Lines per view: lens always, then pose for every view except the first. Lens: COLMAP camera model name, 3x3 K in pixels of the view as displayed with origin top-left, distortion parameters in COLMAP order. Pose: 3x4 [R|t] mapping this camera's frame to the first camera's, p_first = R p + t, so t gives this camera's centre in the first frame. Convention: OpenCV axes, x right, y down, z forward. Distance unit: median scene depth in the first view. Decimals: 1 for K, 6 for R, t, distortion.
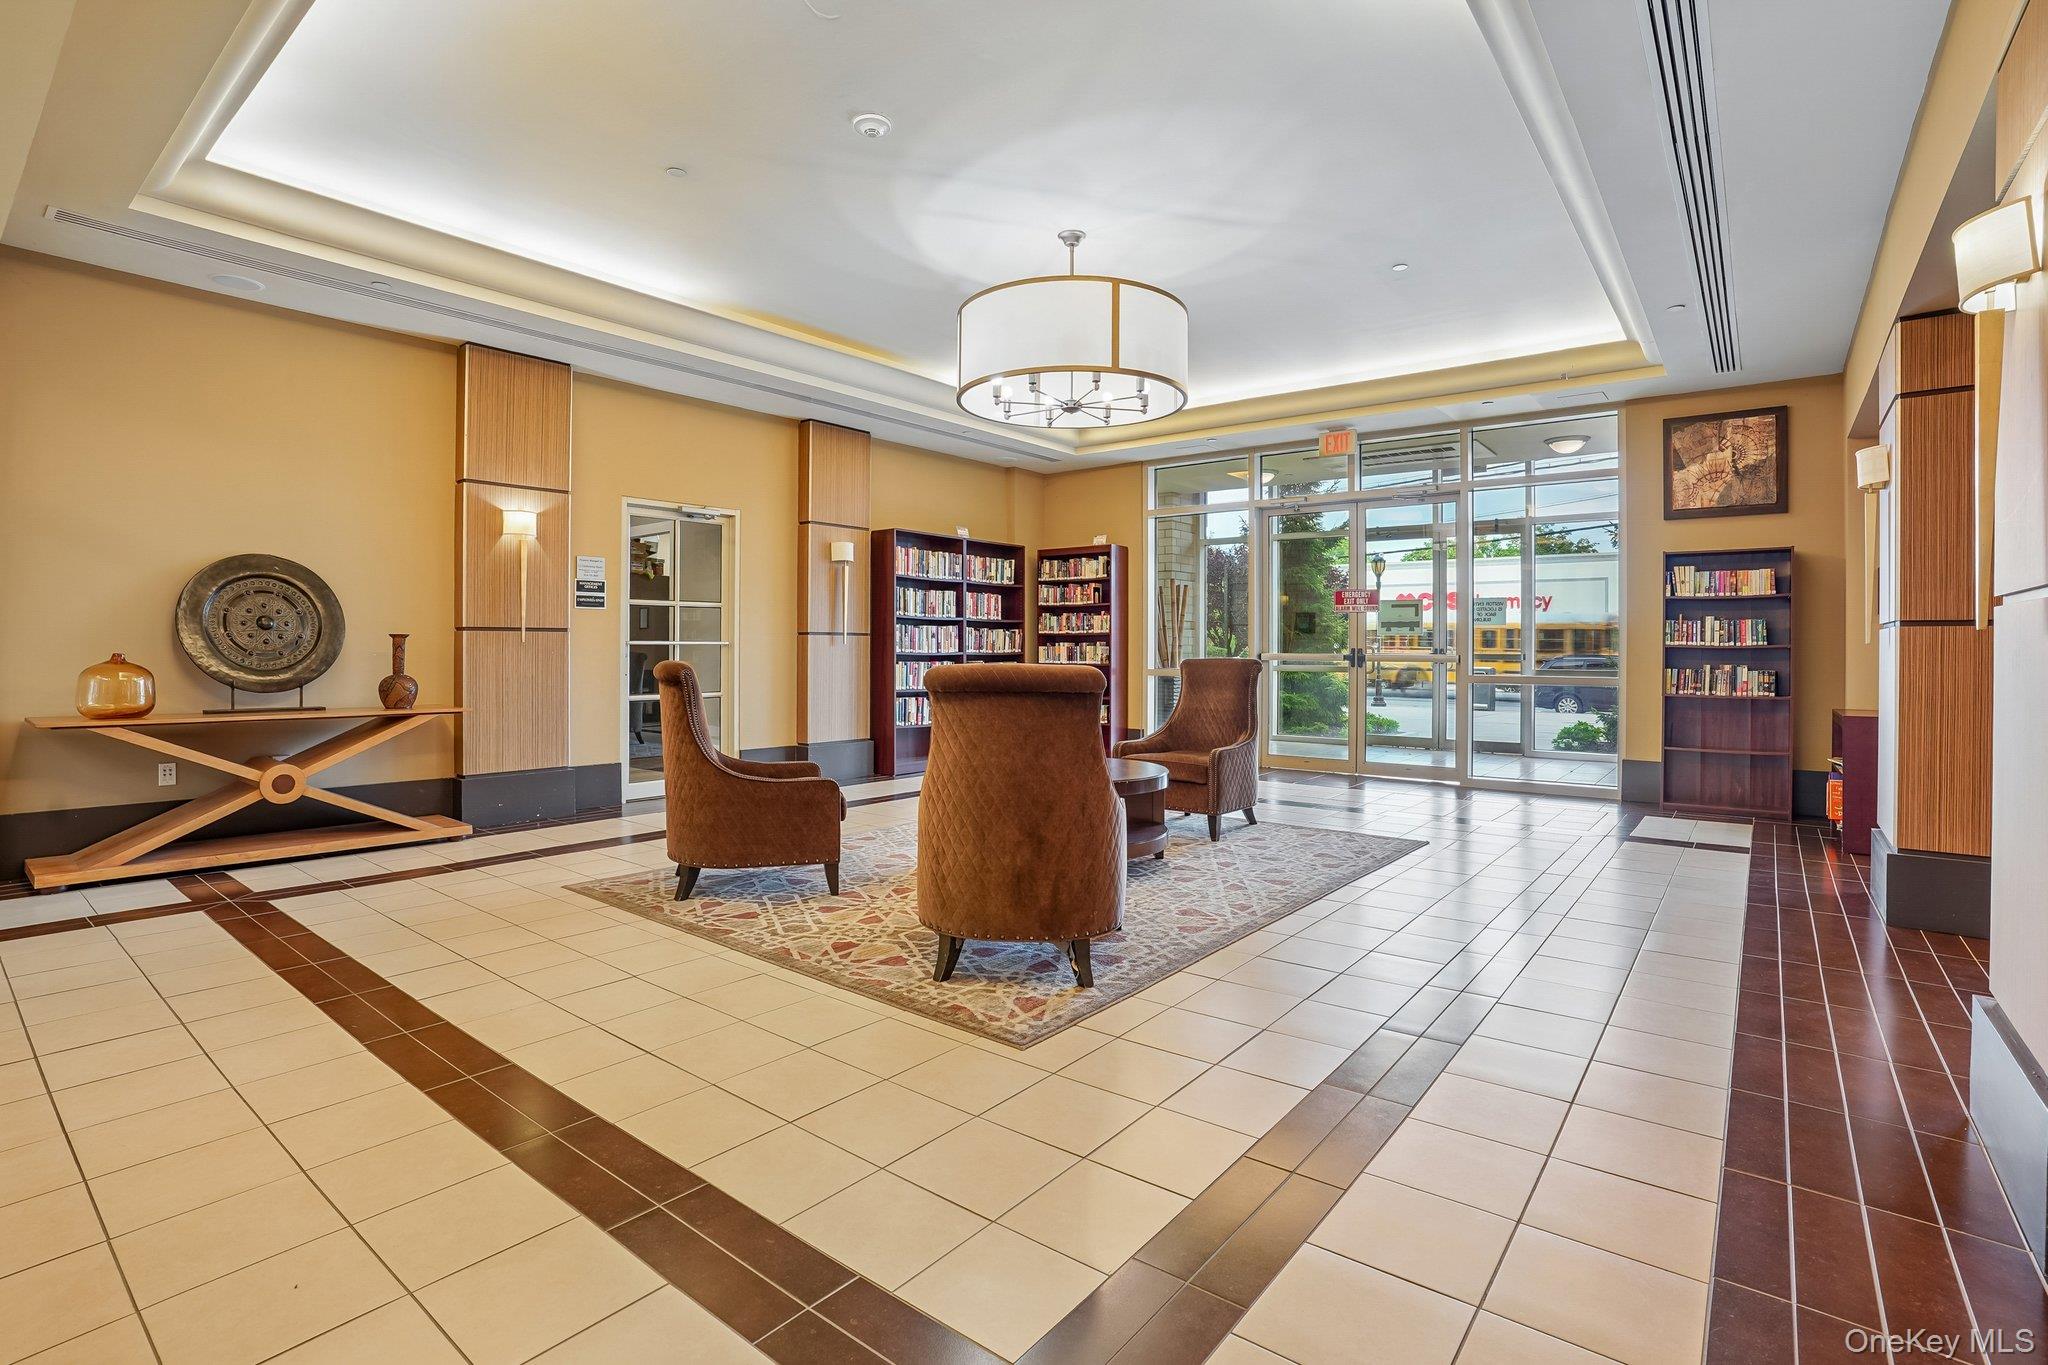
lens RADIAL K [[922.4, 0, 1024.1], [0, 922.4, 670.4], [0, 0, 1]] dist [-0.031933, 0.004683]
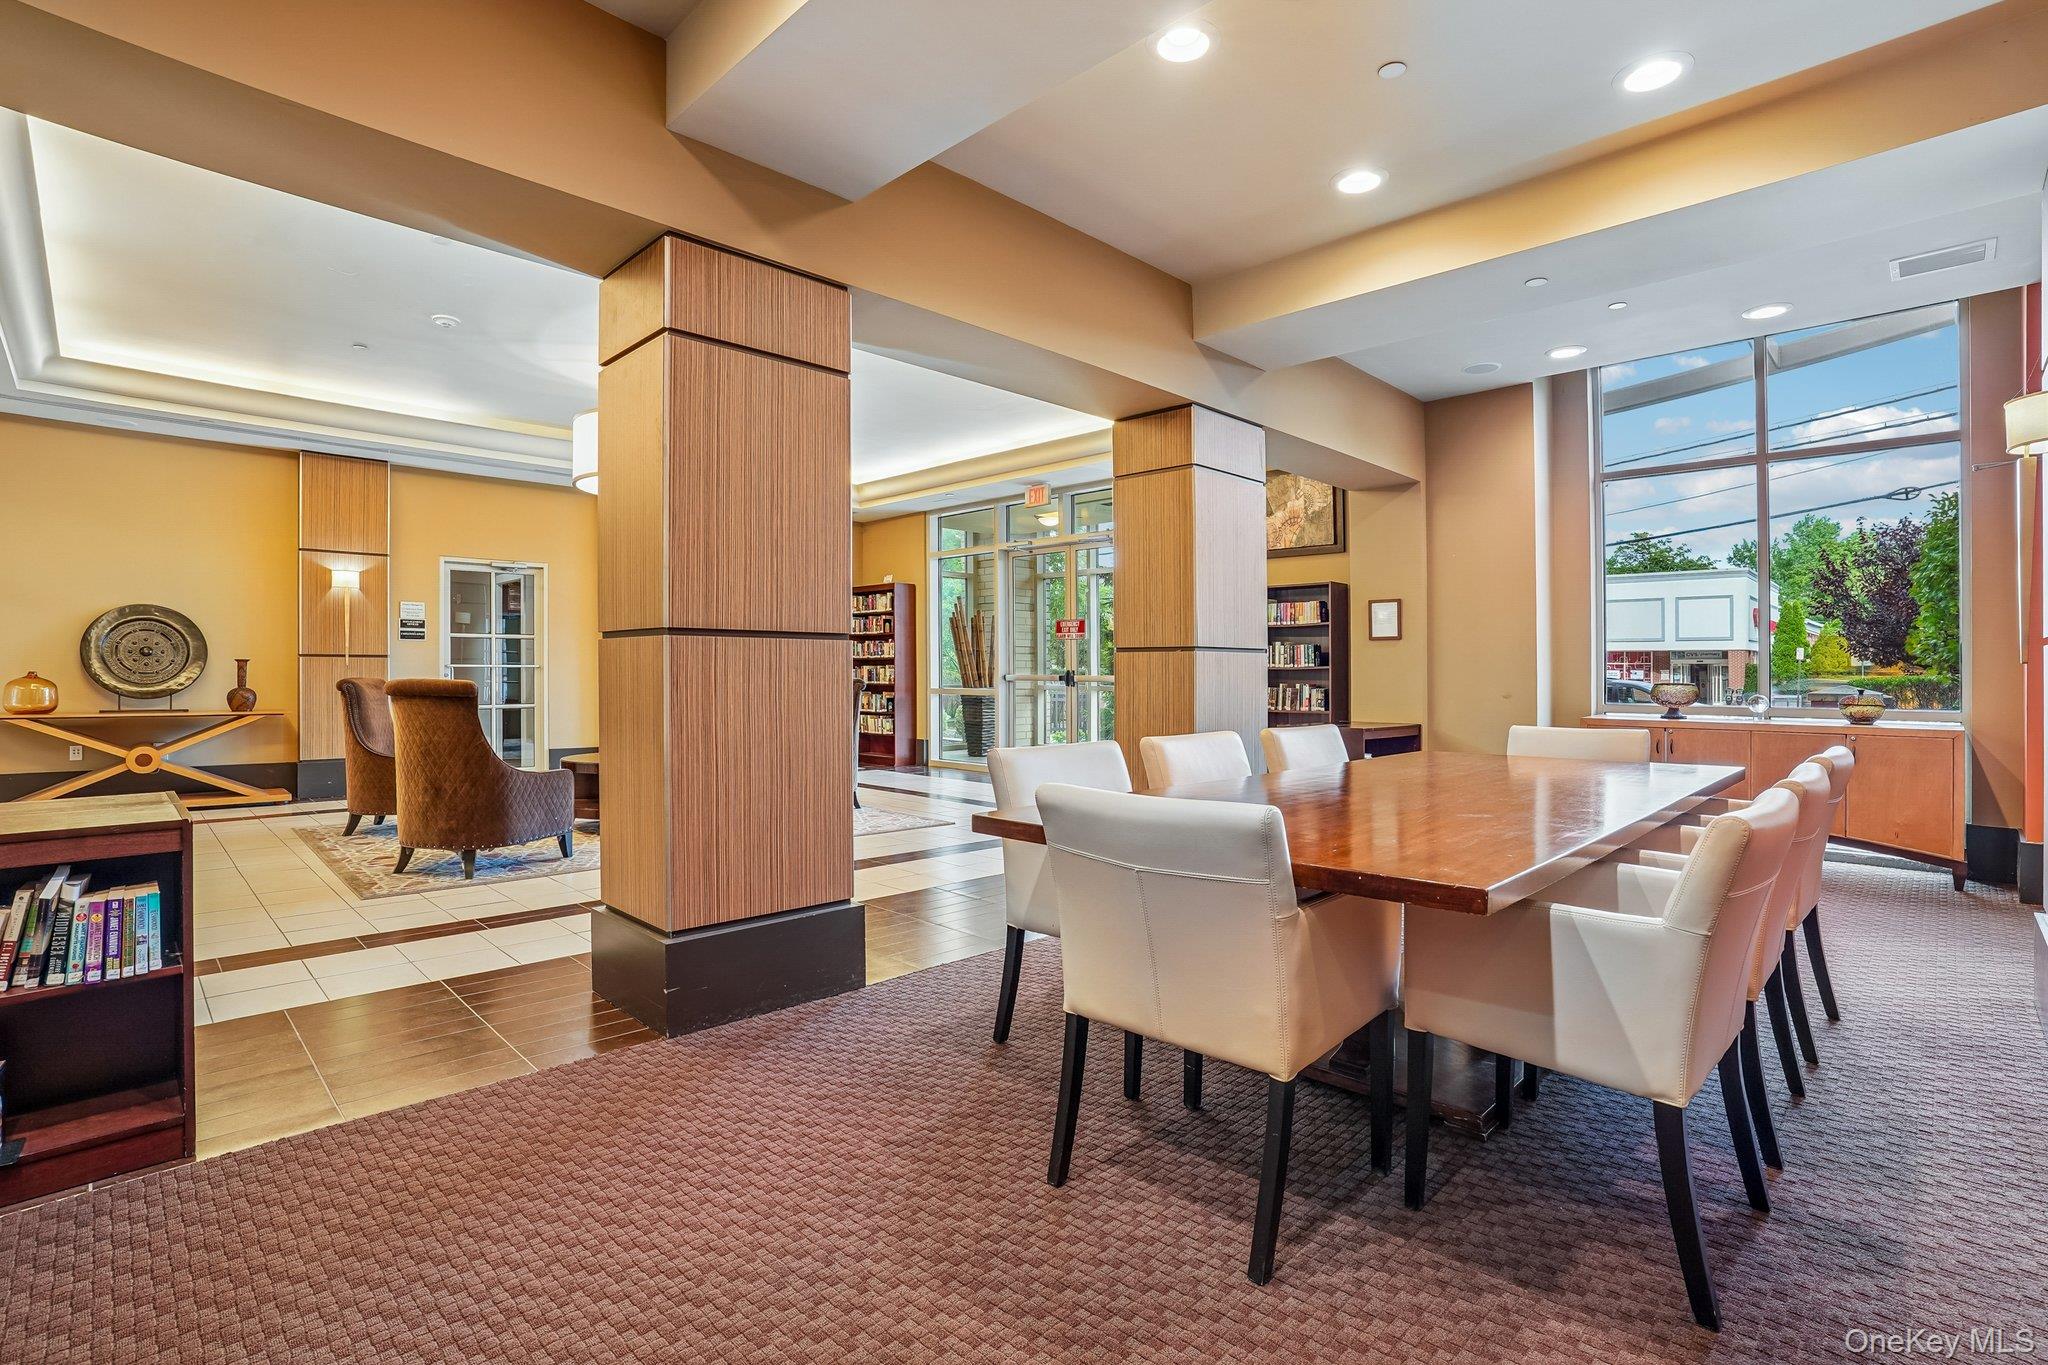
lens RADIAL K [[922.4, 0, 1031.9], [0, 922.4, 680.9], [0, 0, 1]] dist [-0.031933, 0.004683]
pose [[0.993198, 0.000904, -0.116436, 0.564925], [-0.002659, 0.999885, -0.014912, 0.009339], [0.116410, 0.015120, 0.993086, -0.211683]]
